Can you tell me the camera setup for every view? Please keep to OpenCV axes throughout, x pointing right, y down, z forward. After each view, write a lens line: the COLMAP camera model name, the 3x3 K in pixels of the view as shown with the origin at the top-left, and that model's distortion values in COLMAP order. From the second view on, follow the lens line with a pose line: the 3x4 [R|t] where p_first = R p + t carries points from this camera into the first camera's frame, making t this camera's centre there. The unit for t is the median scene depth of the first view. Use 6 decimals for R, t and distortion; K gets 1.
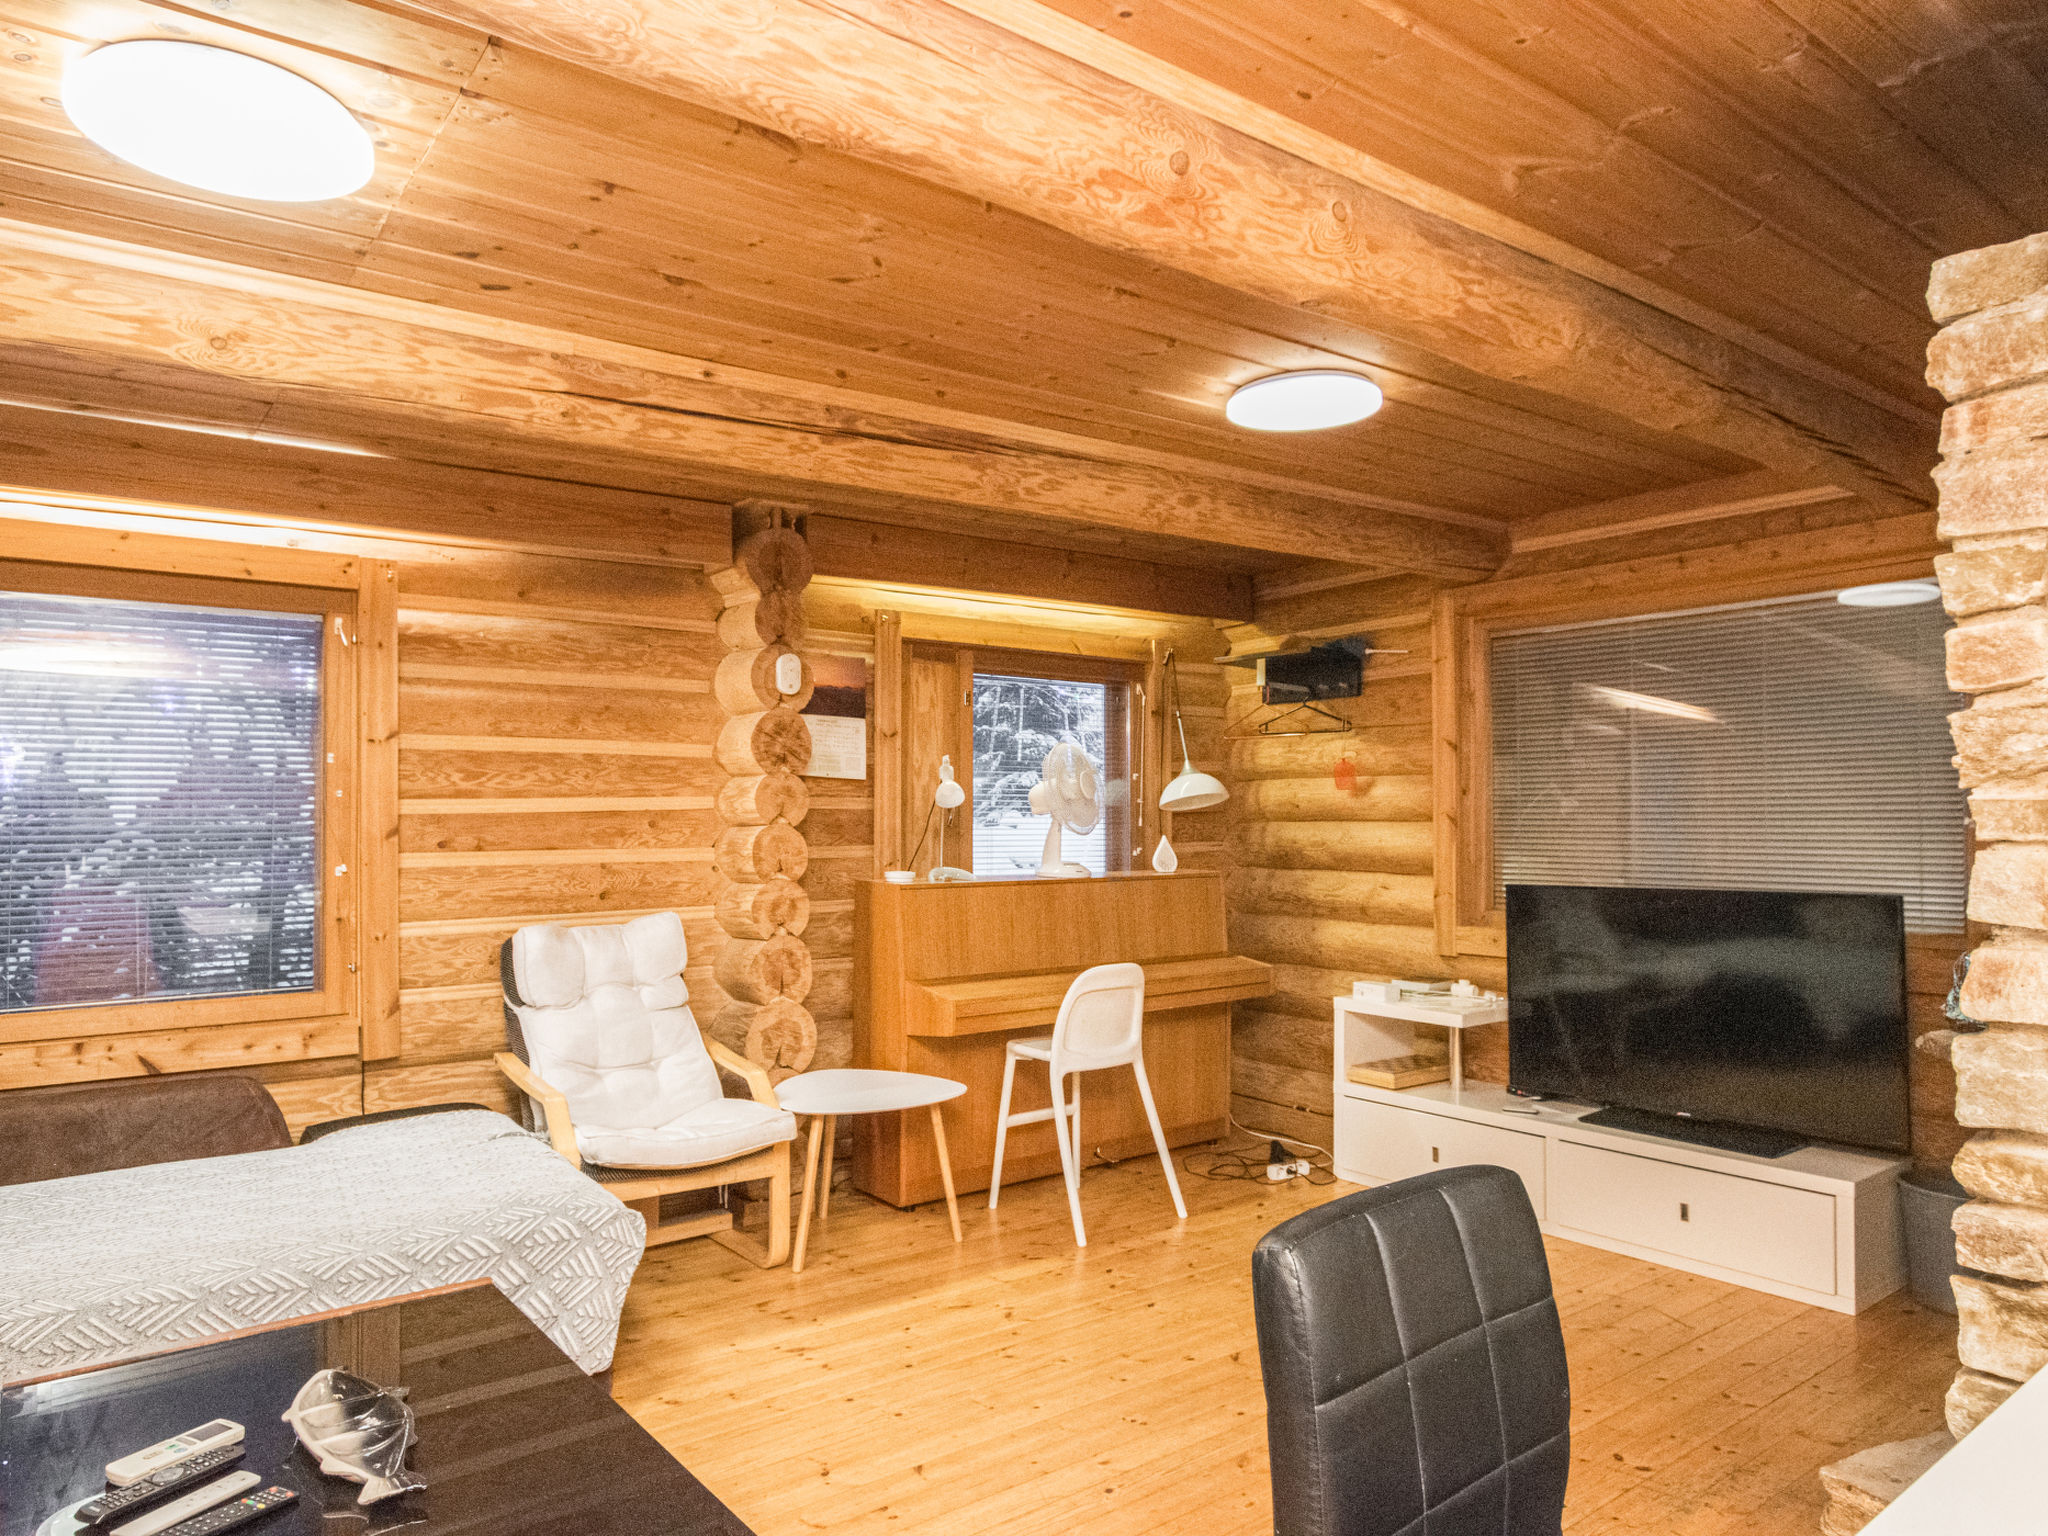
lens RADIAL K [[1298.3, 0, 1085.3], [0, 1298.3, 792.6], [0, 0, 1]] dist [0.000861, 0.000913]
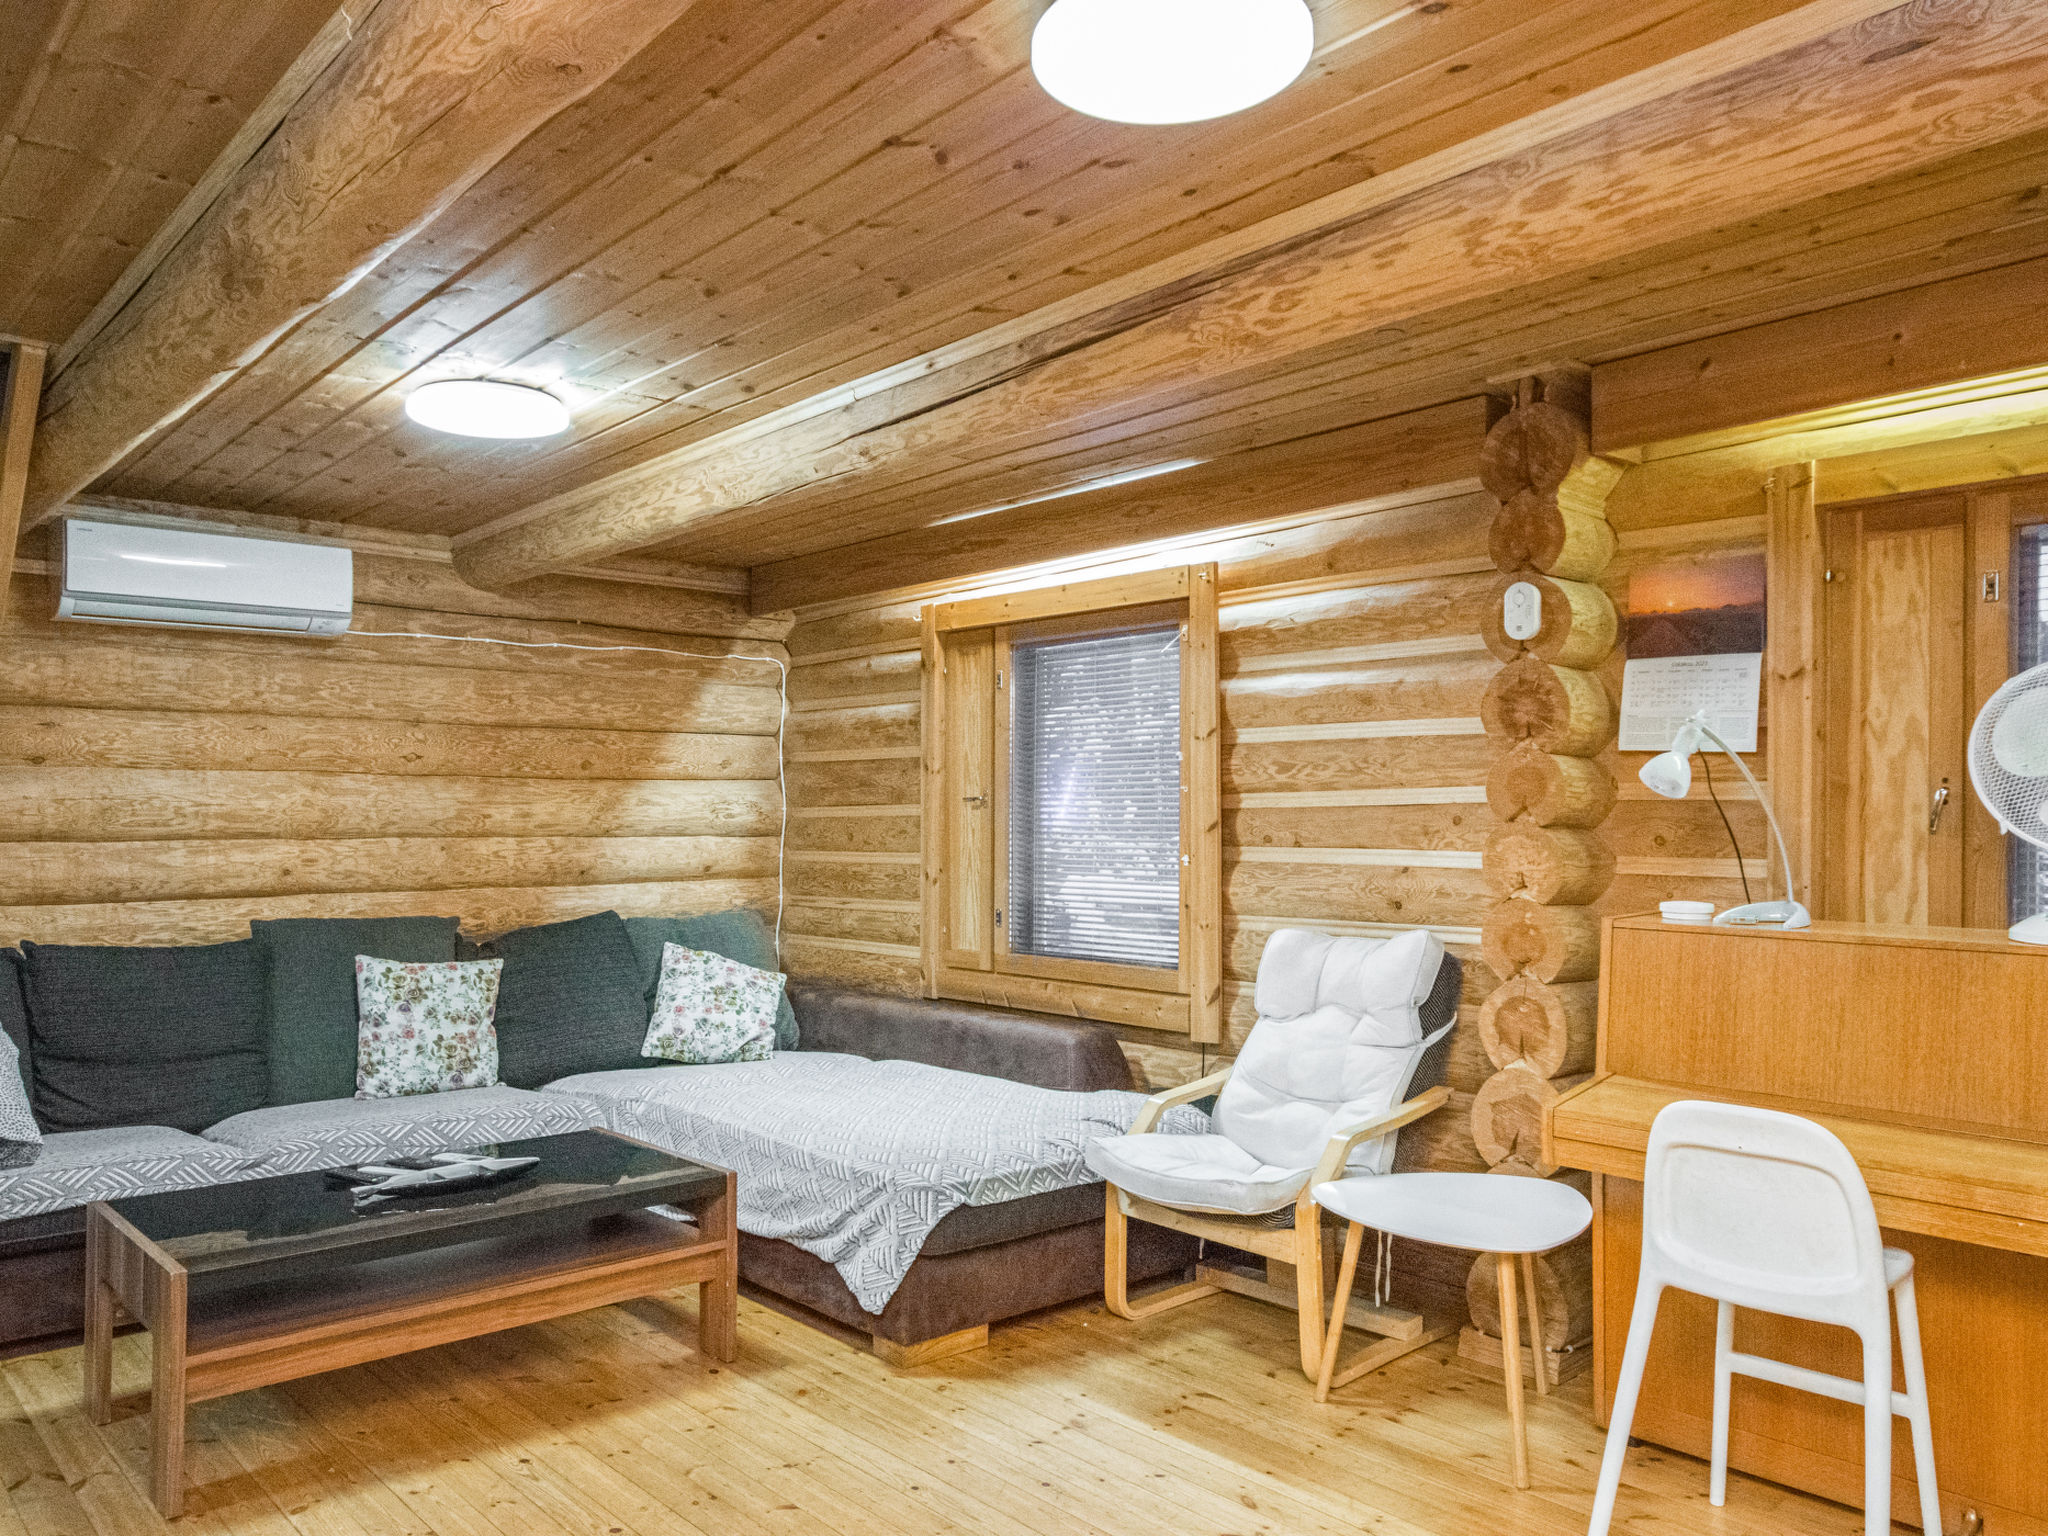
lens RADIAL K [[1565.1, 0, 916.6], [0, 1565.1, 798.2], [0, 0, 1]] dist [0.000725, 0.047455]
pose [[0.016754, -0.007716, -0.999830, 0.663170], [0.011790, 0.999902, -0.007519, 0.014580], [0.999790, -0.011662, 0.016843, 0.700085]]
